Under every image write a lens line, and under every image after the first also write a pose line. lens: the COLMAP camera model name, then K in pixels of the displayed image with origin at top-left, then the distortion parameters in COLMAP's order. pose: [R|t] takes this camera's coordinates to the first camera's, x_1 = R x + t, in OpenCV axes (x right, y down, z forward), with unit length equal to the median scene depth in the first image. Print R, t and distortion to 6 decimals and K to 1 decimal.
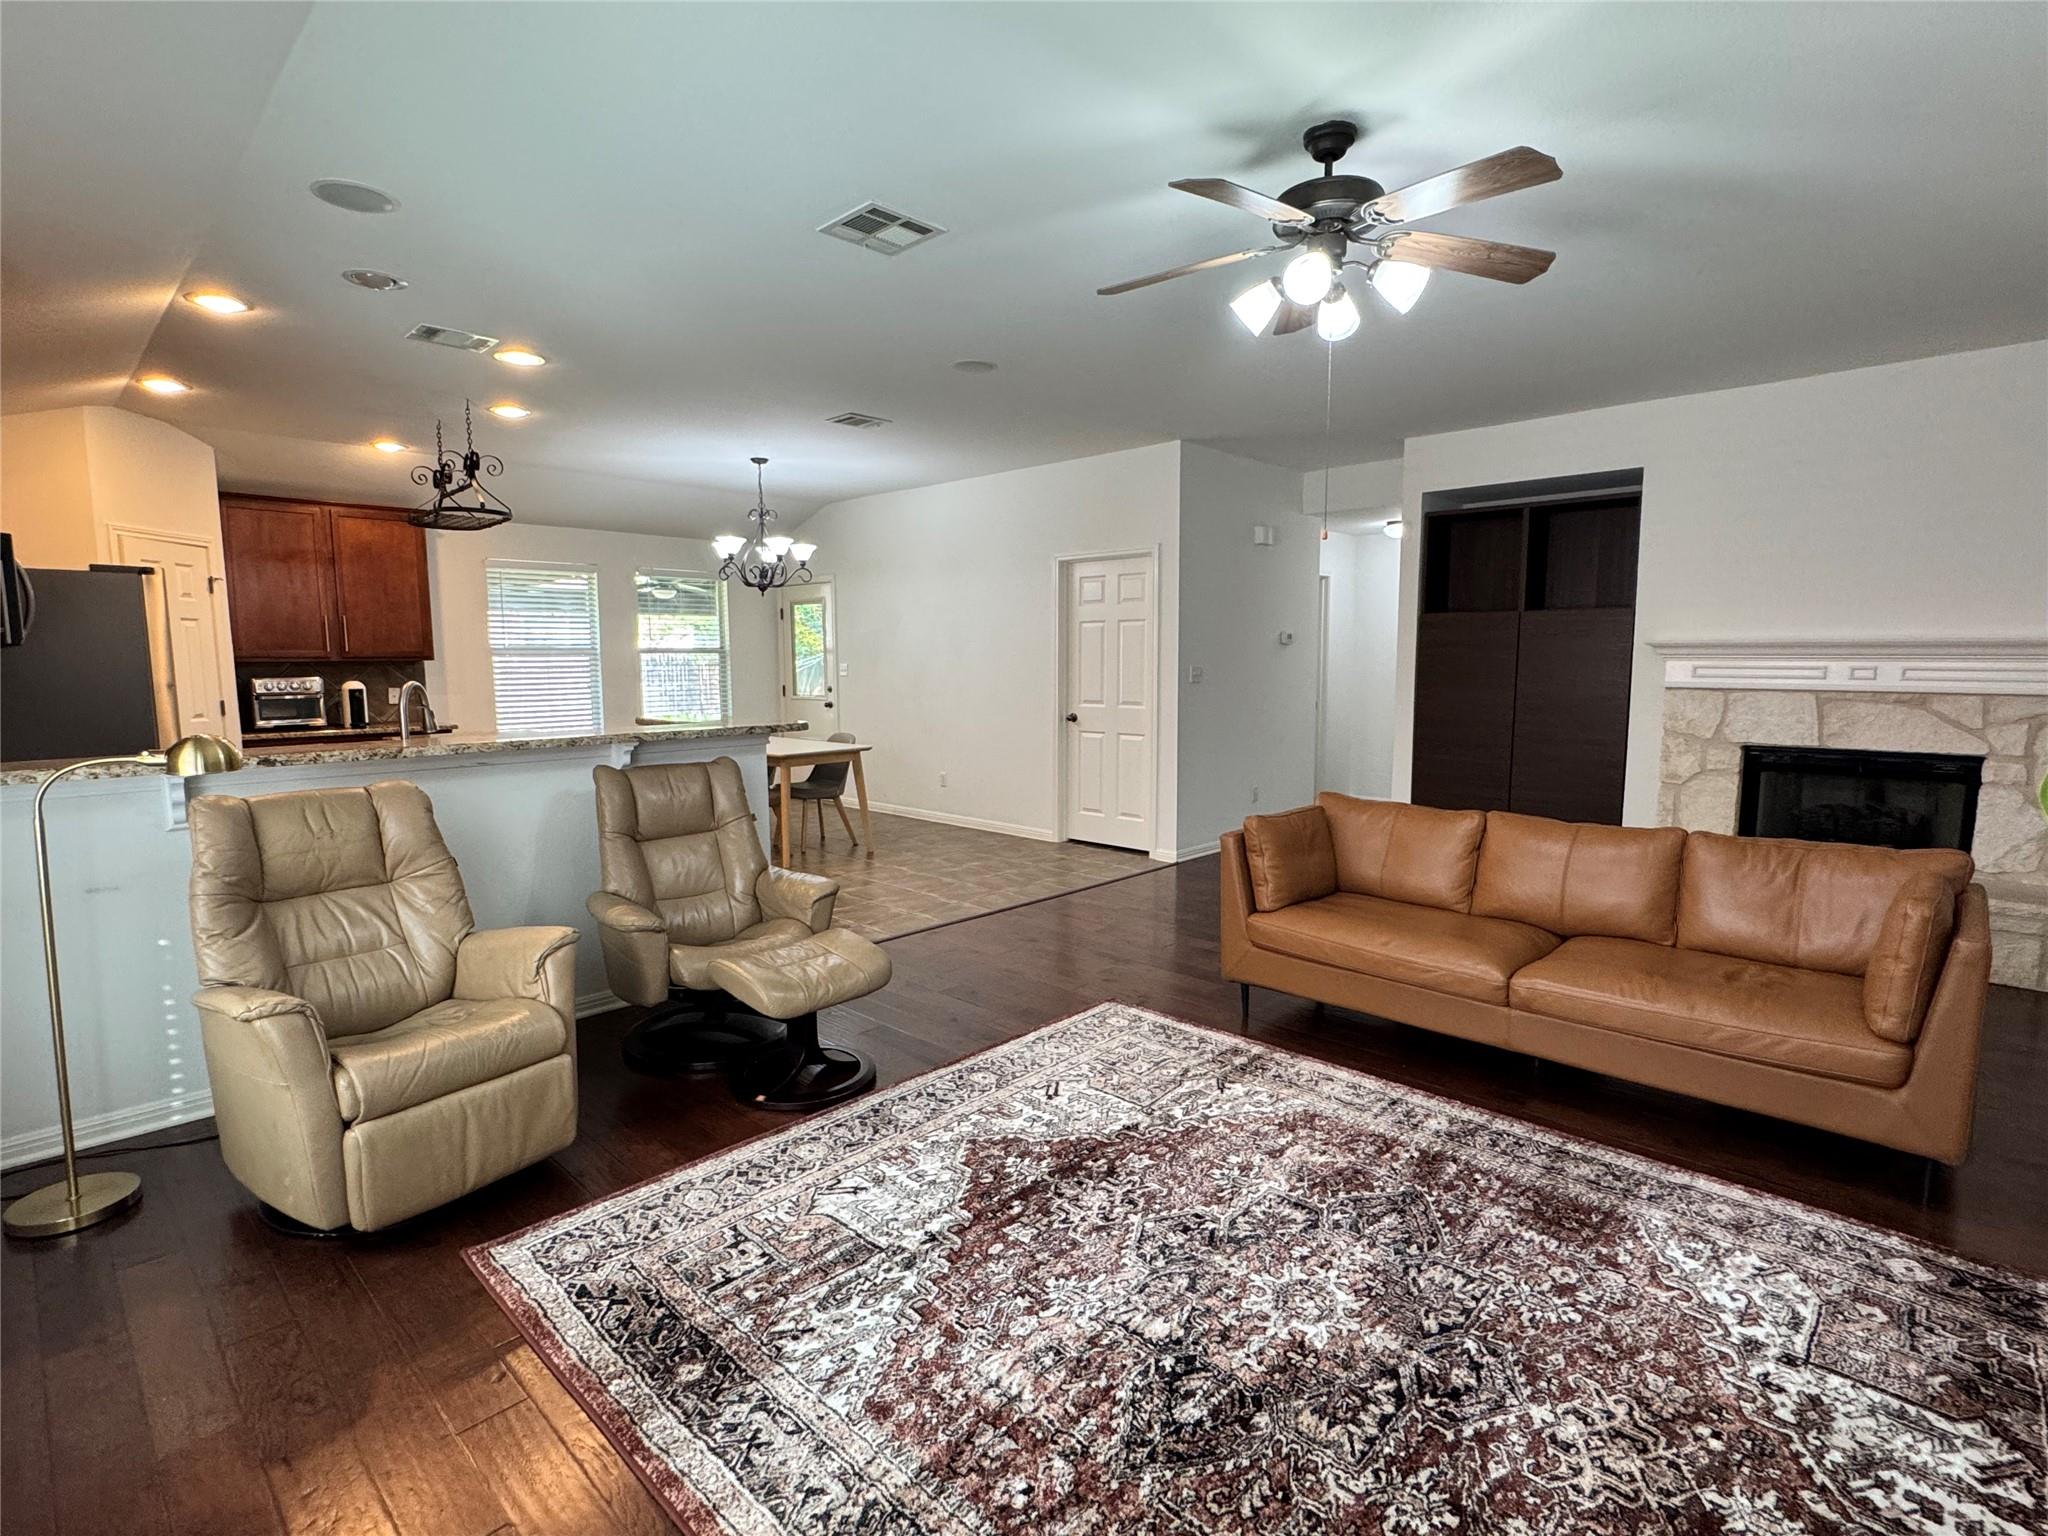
lens RADIAL K [[1037.0, 0, 1004.0], [0, 1037.0, 764.6], [0, 0, 1]] dist [0.005329, 0.001153]
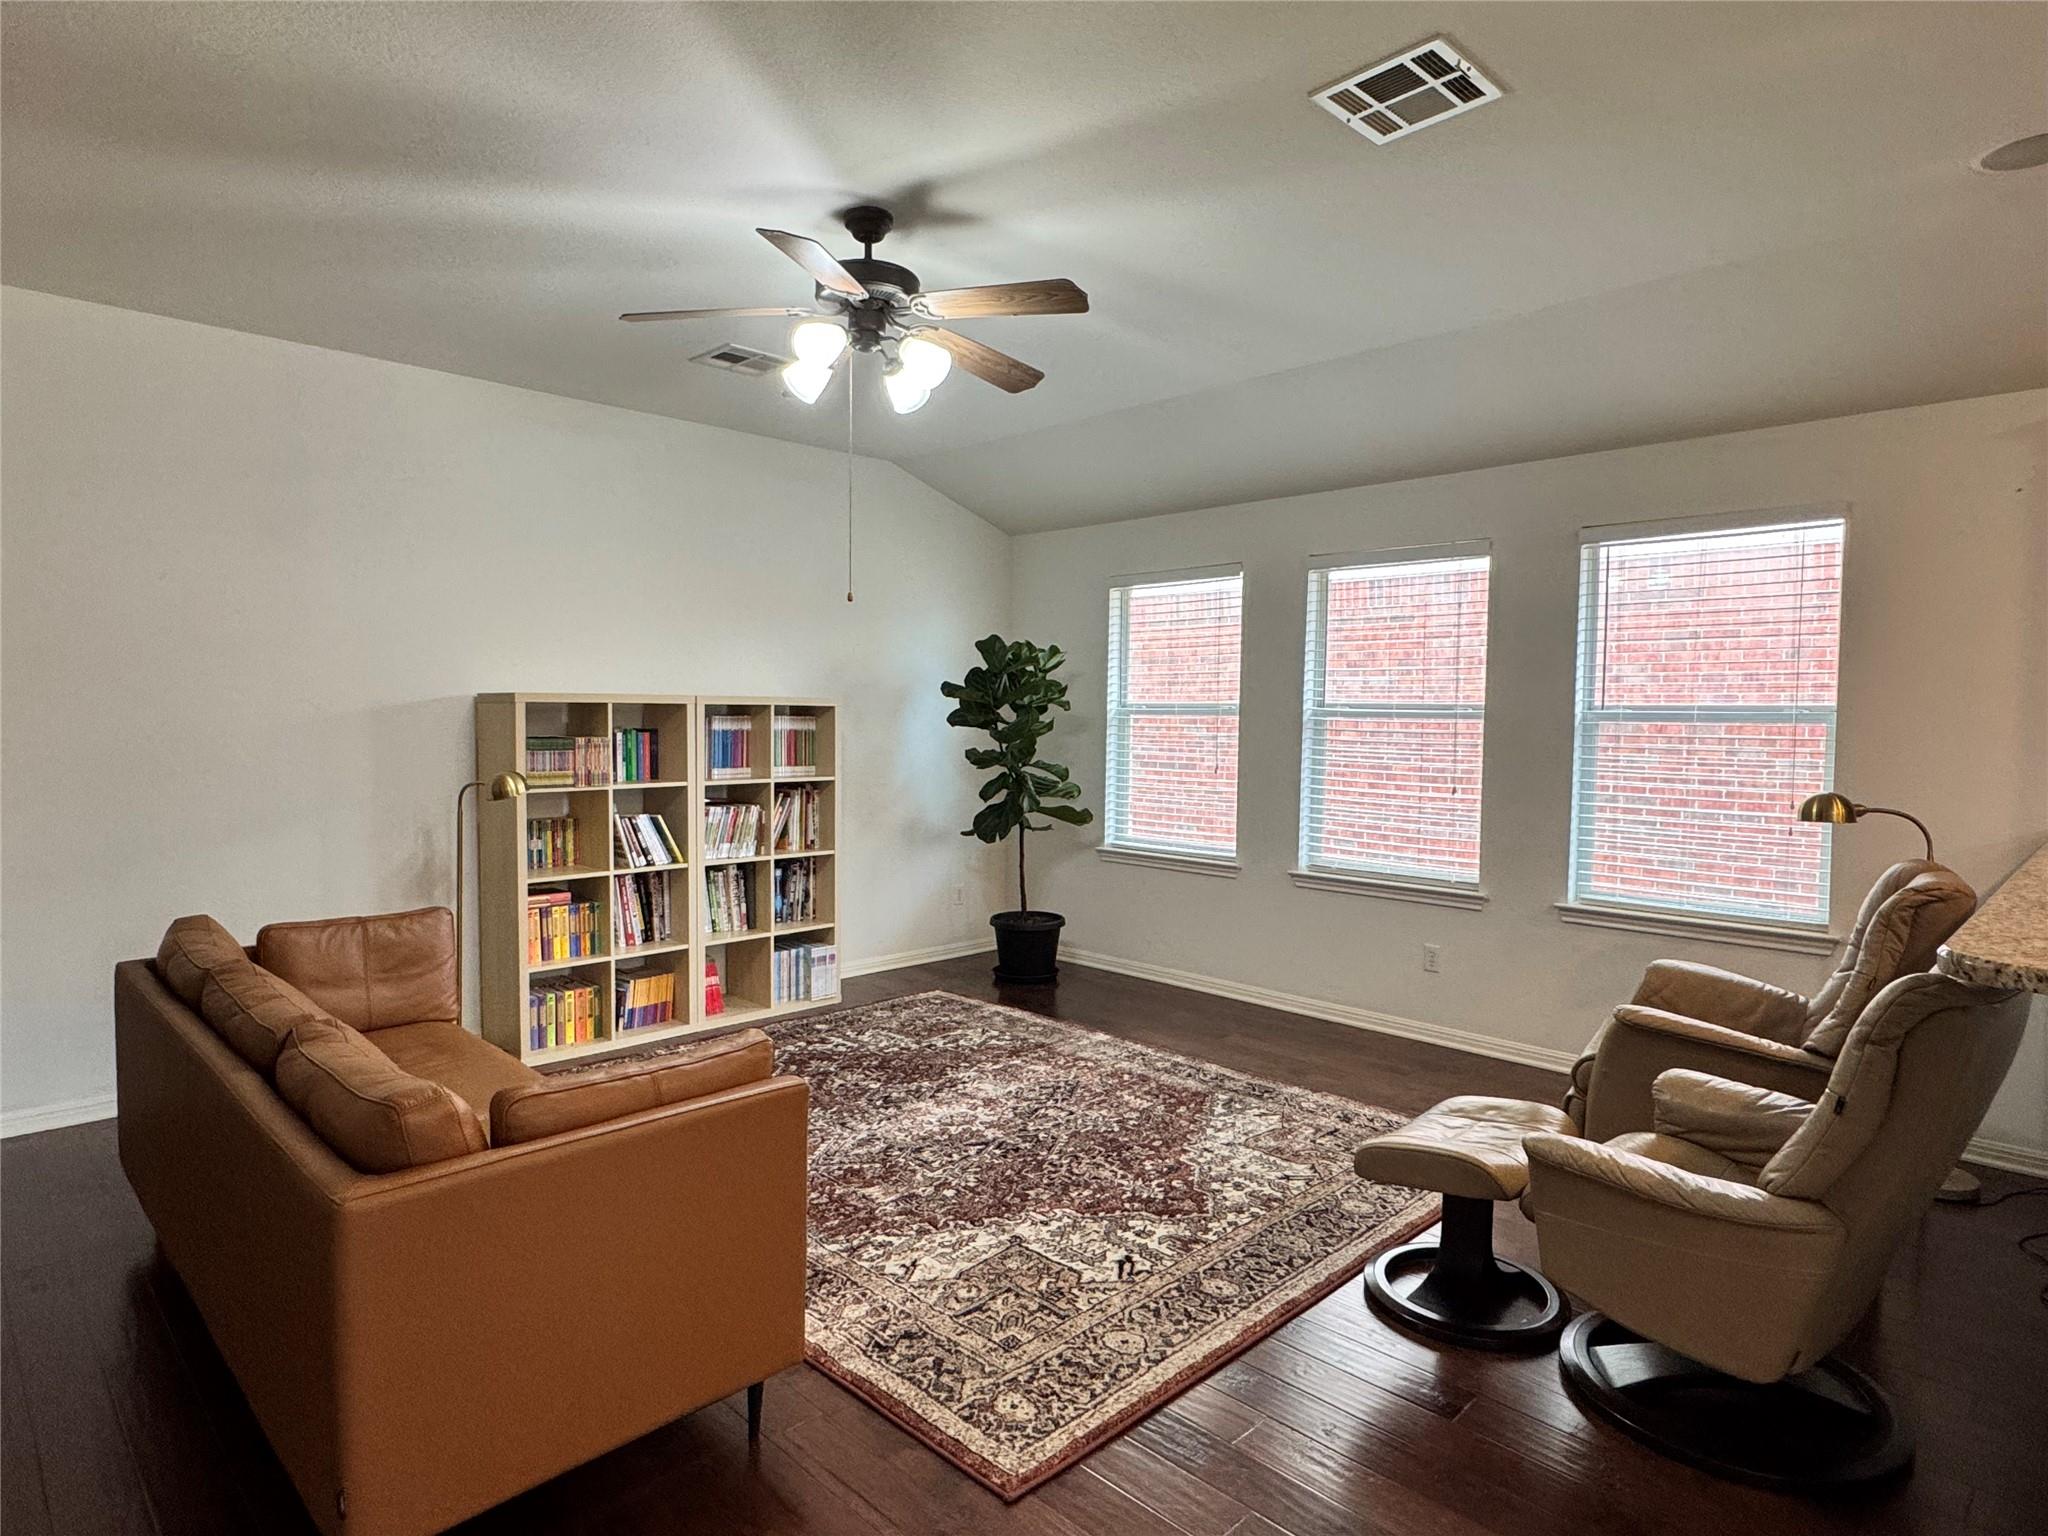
lens RADIAL K [[1159.6, 0, 1018.7], [0, 1159.6, 773.8], [0, 0, 1]] dist [0.009292, 0.002519]
pose [[-0.999958, -0.001039, 0.009132, 0.128956], [0.000486, 0.986230, 0.165377, -0.220491], [-0.009178, 0.165374, -0.986188, 1.932619]]
